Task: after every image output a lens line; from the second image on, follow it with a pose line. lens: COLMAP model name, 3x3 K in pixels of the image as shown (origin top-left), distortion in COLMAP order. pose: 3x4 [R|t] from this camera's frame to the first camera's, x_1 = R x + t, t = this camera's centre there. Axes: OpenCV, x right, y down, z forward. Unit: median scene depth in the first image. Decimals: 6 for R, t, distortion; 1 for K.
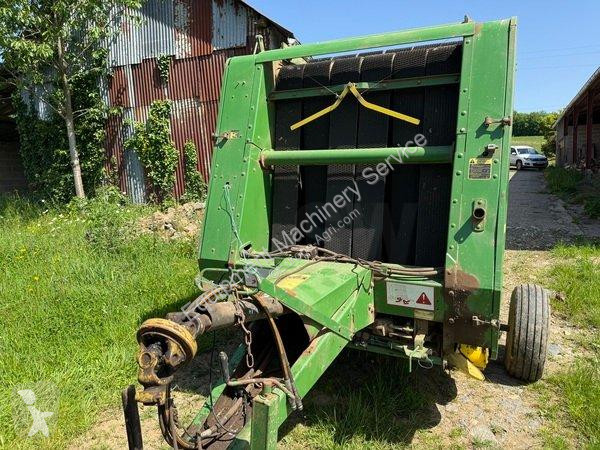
lens RADIAL K [[425.5, 0, 300.0], [0, 425.5, 225.0], [0, 0, 1]] dist [0.078257, -0.131296]
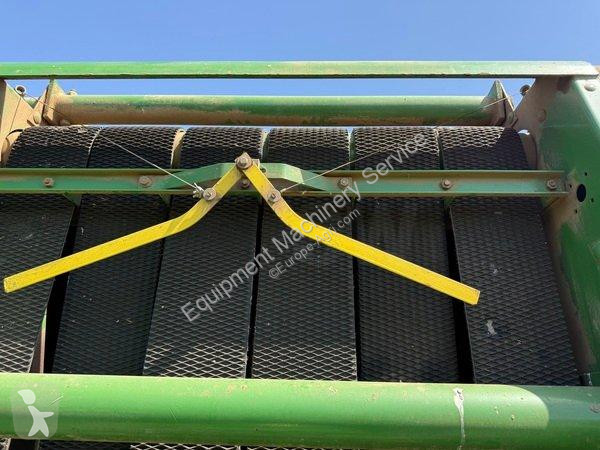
lens RADIAL K [[425.5, 0, 300.0], [0, 425.5, 225.0], [0, 0, 1]] dist [0.078257, -0.131296]
pose [[0.908729, 0.157253, 0.386631, 0.036880], [0.030733, 0.898589, -0.437714, -0.137254], [-0.416254, 0.409645, 0.811741, 0.687011]]
